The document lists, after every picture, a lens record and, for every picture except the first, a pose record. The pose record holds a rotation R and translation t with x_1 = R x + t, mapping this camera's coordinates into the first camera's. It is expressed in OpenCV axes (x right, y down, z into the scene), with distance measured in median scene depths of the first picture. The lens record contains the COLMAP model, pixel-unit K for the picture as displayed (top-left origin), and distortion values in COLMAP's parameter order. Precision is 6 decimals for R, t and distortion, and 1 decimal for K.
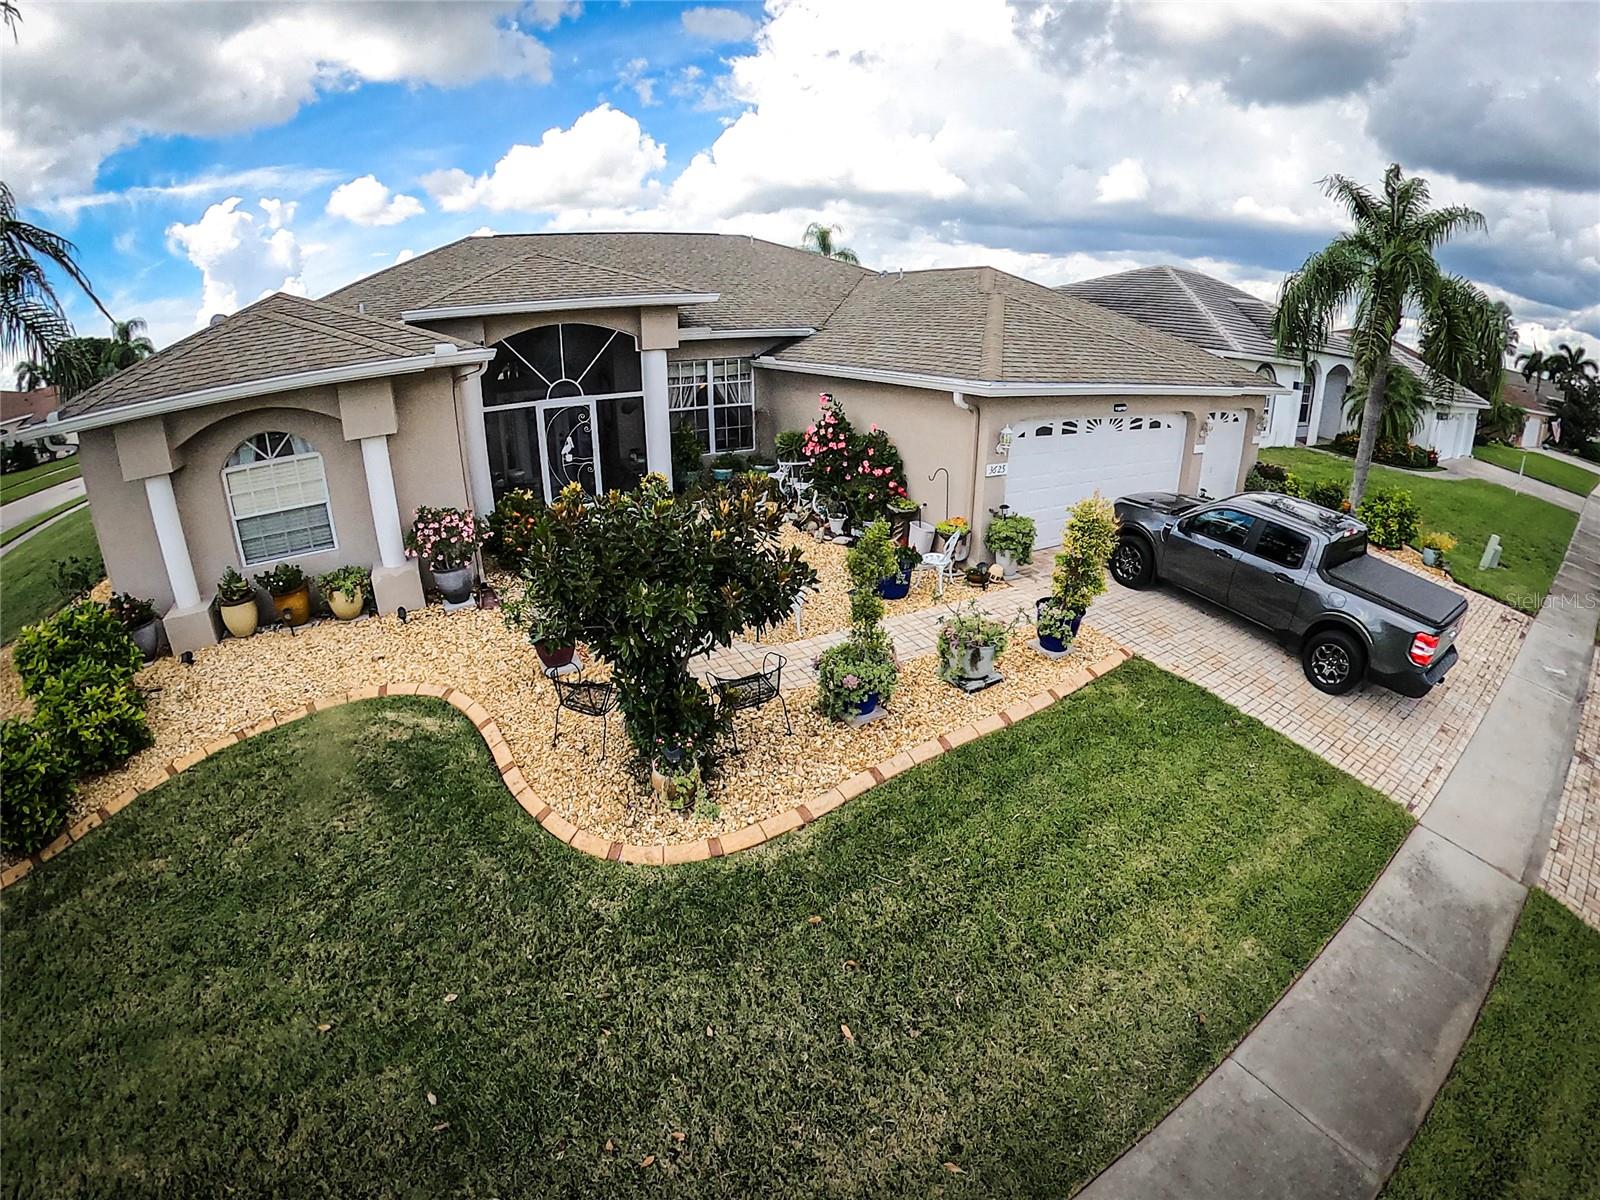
lens RADIAL K [[701.1, 0, 800.0], [0, 701.1, 600.0], [0, 0, 1]] dist [-0.199196, 0.033718]
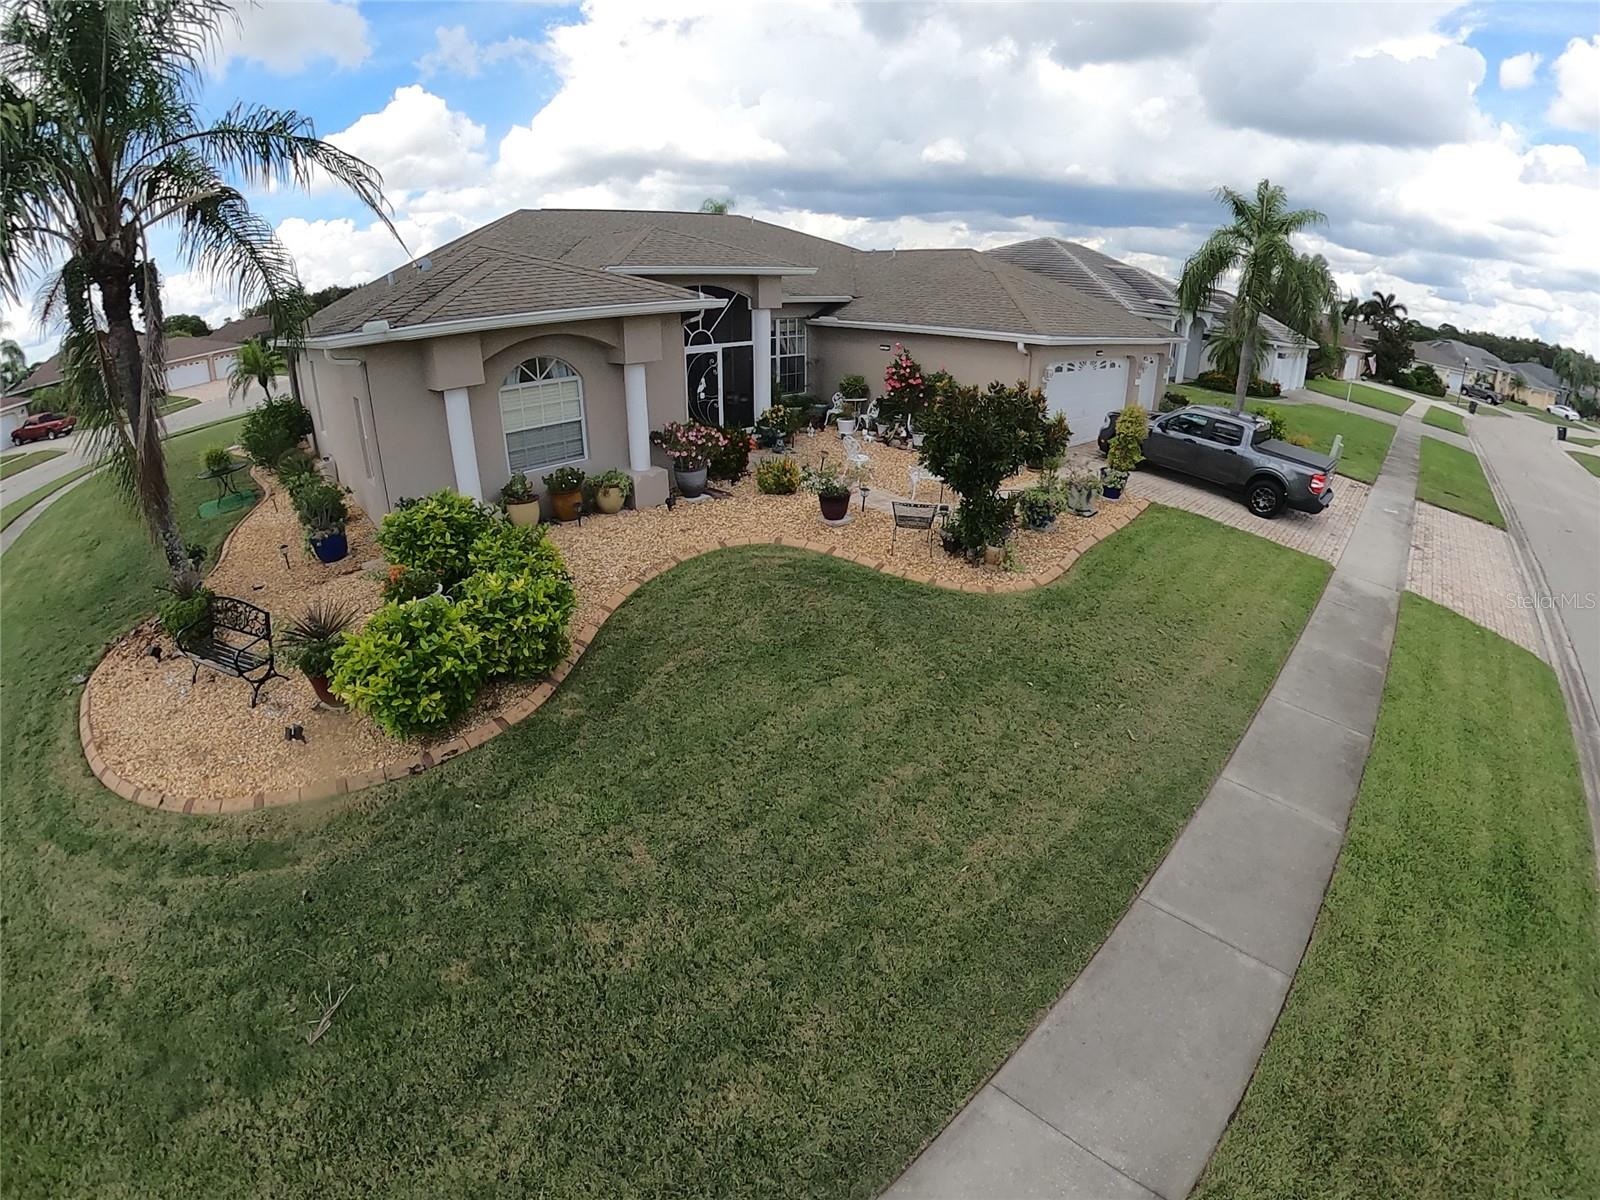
lens RADIAL K [[701.1, 0, 800.0], [0, 701.1, 600.0], [0, 0, 1]] dist [-0.199196, 0.033718]
pose [[0.972521, -0.091449, 0.214103, -0.494312], [0.082005, 0.995243, 0.052603, 0.116511], [-0.217894, -0.033600, 0.975394, -0.278670]]
